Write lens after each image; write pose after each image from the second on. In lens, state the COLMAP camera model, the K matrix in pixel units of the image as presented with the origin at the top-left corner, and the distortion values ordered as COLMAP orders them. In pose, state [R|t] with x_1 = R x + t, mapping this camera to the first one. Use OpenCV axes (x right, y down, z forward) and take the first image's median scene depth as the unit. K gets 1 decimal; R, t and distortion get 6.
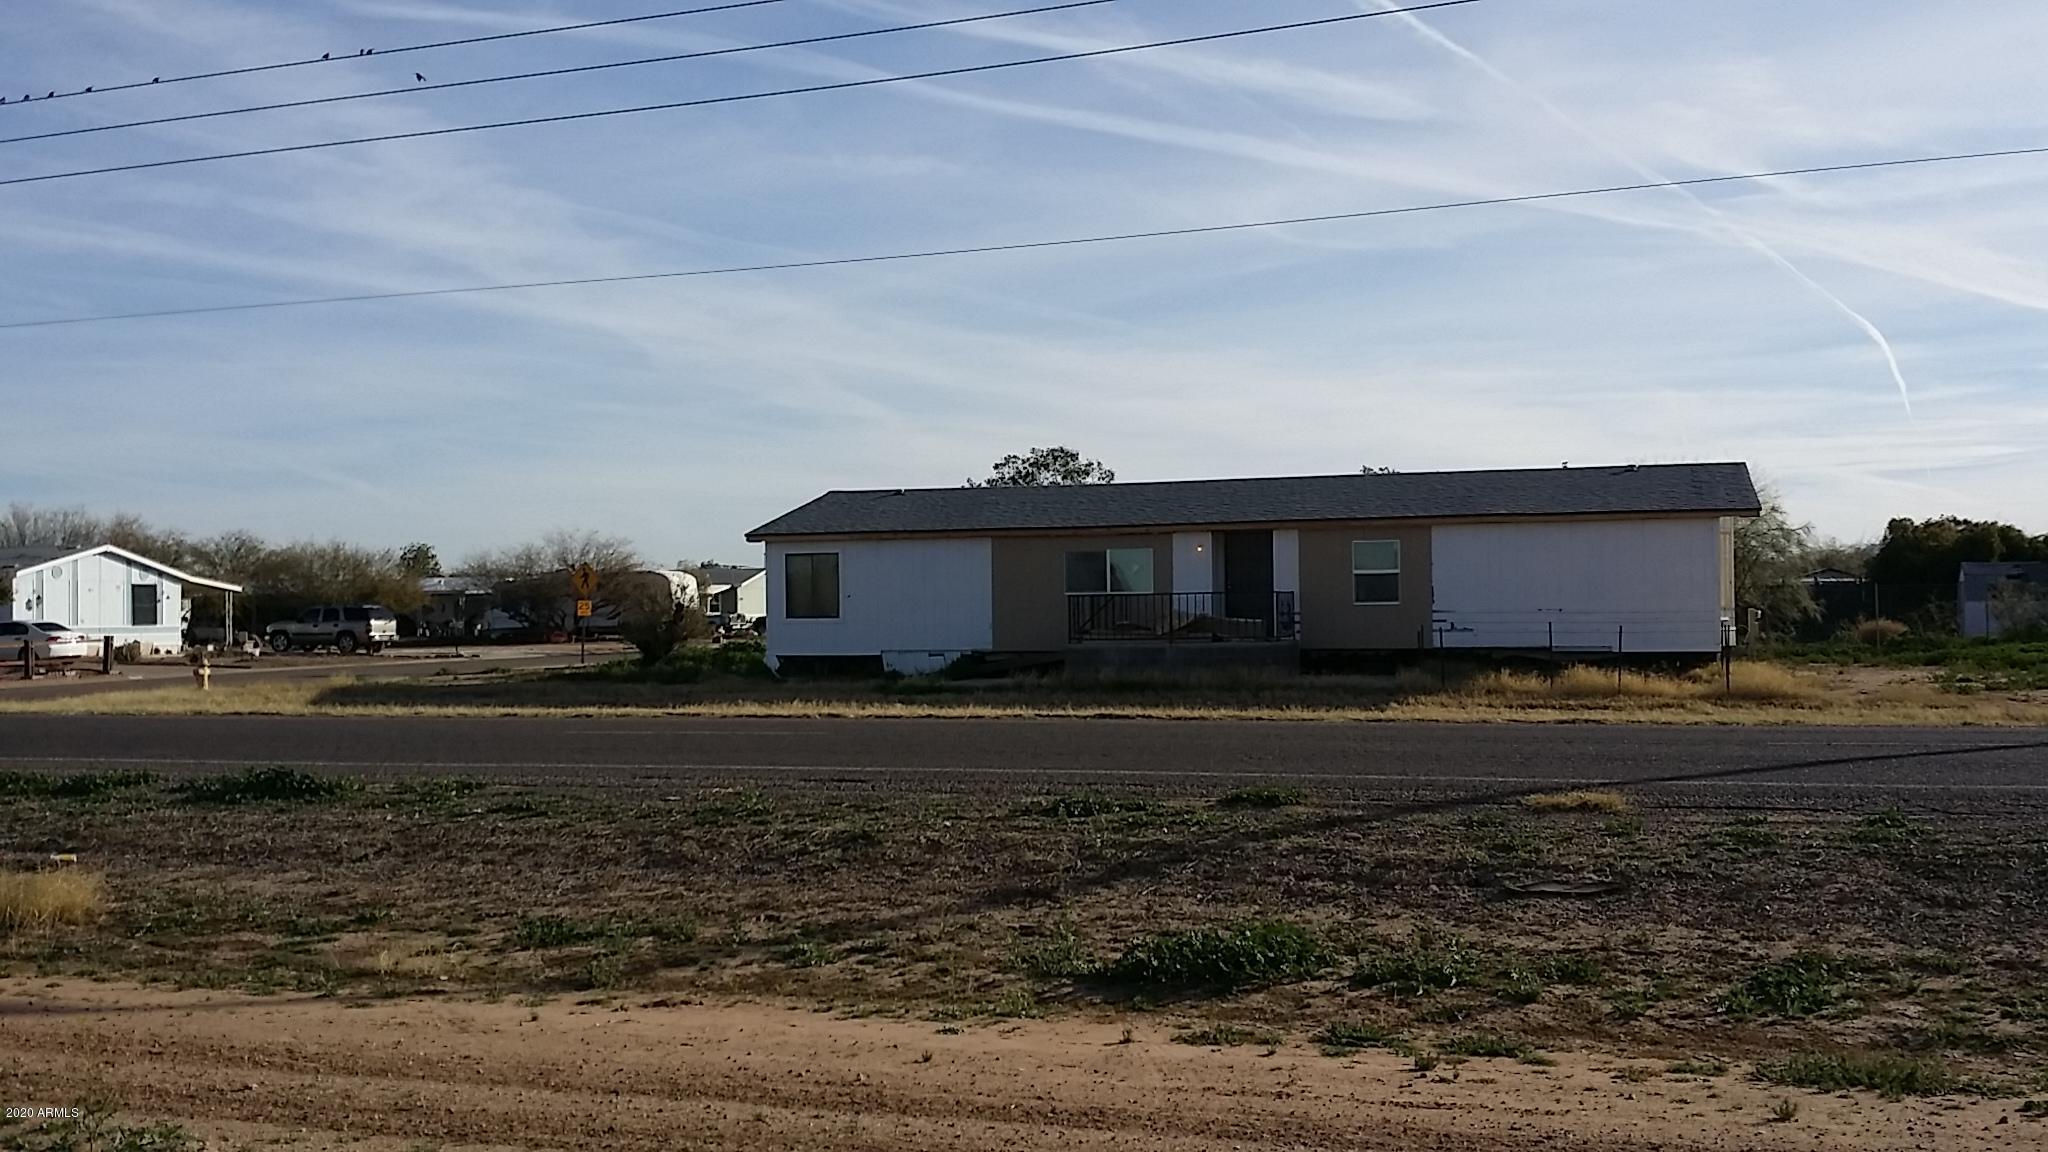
lens RADIAL K [[1888.9, 0, 1106.8], [0, 1888.9, 589.4], [0, 0, 1]] dist [-0.013651, 0.000000]
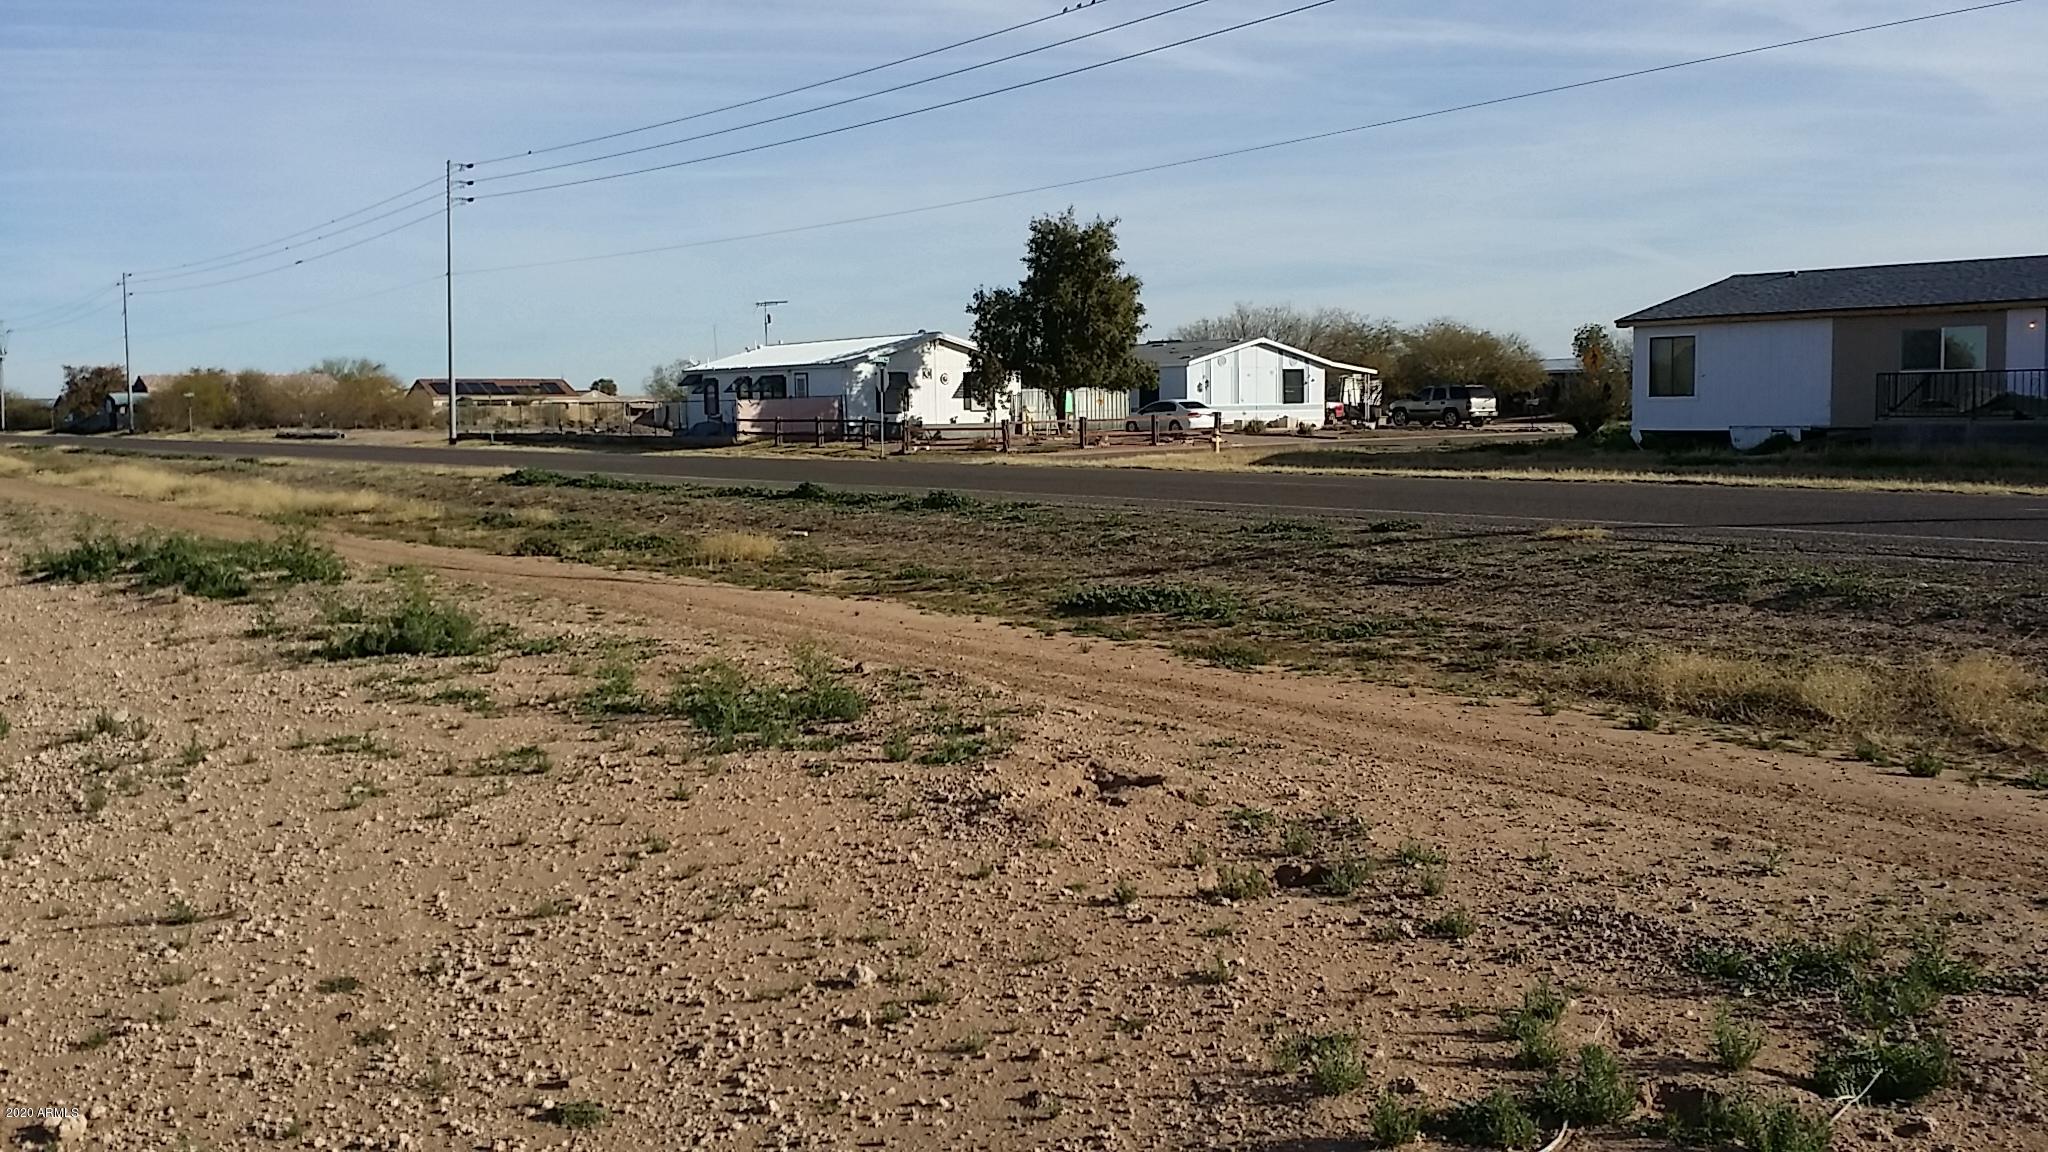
lens RADIAL K [[1888.9, 0, 1013.8], [0, 1888.9, 596.1], [0, 0, 1]] dist [-0.013651, 0.000000]
pose [[0.762781, 0.062148, -0.643664, 0.283689], [0.016966, 0.993105, 0.115994, -0.003643], [0.646434, -0.099399, 0.756467, -0.102560]]
